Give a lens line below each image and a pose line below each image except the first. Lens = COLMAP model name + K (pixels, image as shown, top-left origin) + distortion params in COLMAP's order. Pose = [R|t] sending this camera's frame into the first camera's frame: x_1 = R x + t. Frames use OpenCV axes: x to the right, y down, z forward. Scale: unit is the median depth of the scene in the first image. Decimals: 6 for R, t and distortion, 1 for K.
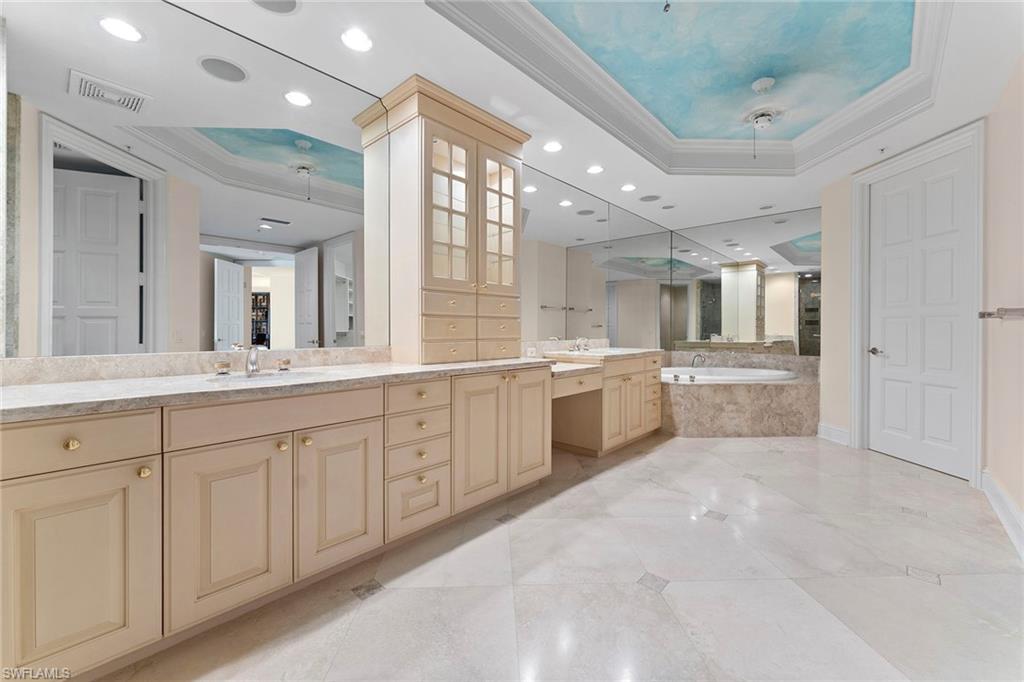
lens RADIAL K [[413.4, 0, 516.2], [0, 413.4, 337.1], [0, 0, 1]] dist [-0.000122, 0.000171]
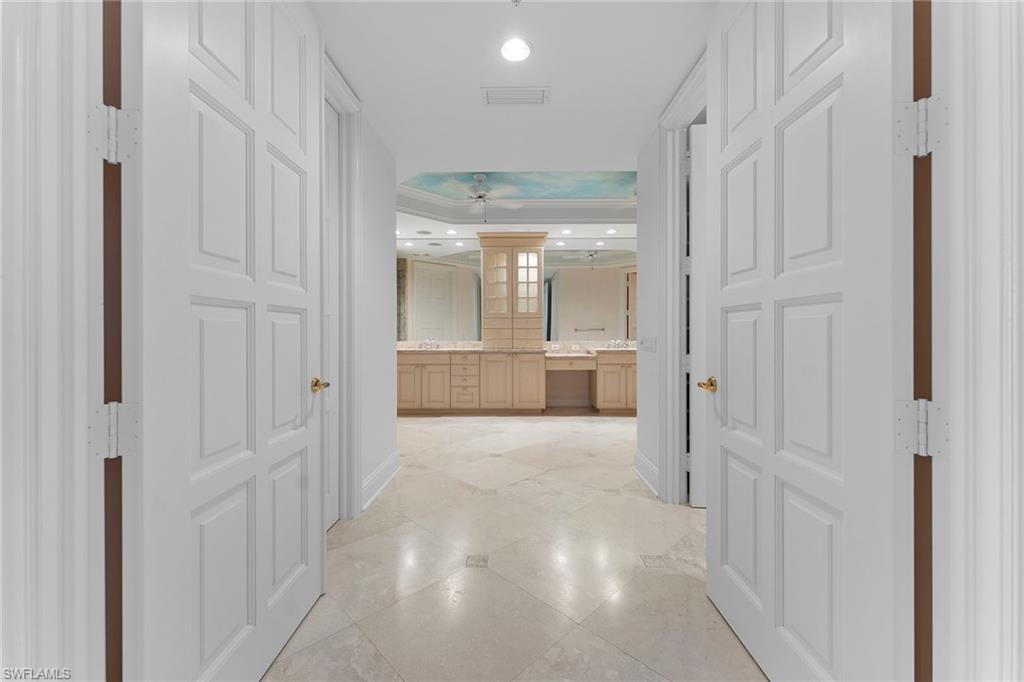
lens RADIAL K [[406.5, 0, 509.3], [0, 406.5, 335.9], [0, 0, 1]] dist [0.000448, 0.000039]
pose [[0.655884, 0.003484, -0.754853, 1.509822], [-0.011192, 0.999924, -0.005110, 0.001651], [0.754779, 0.011800, 0.655874, -0.404980]]
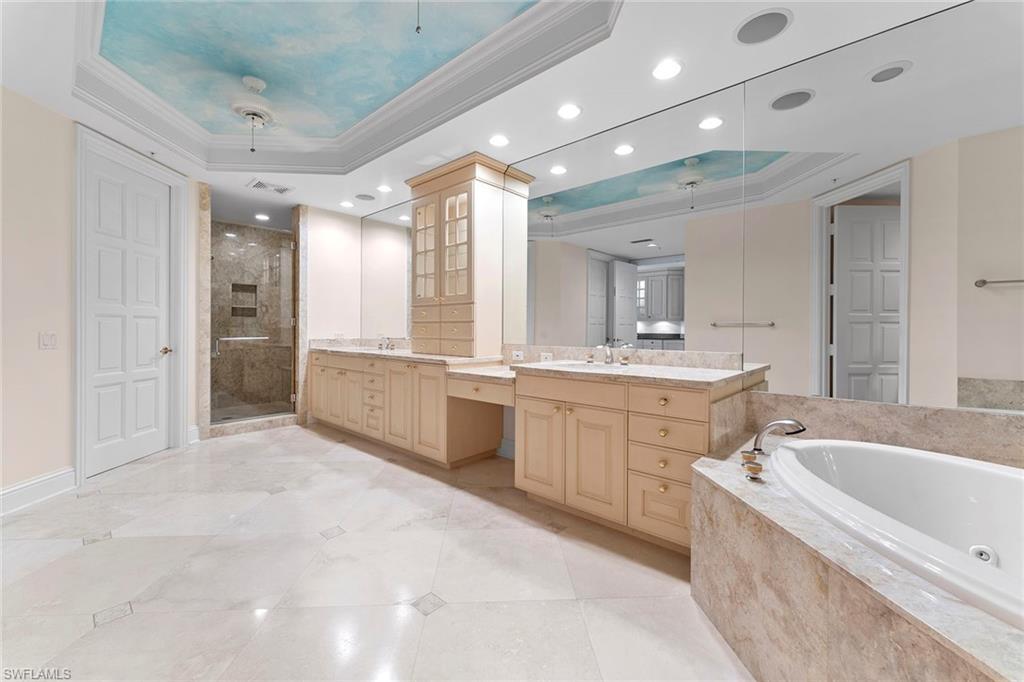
lens RADIAL K [[410.3, 0, 509.2], [0, 410.3, 335.7], [0, 0, 1]] dist [-0.000946, 0.000091]
pose [[-0.004385, 0.015200, -0.999875, 1.251030], [-0.022838, 0.999622, 0.015296, -0.030756], [0.999730, 0.022903, -0.004036, 1.245499]]
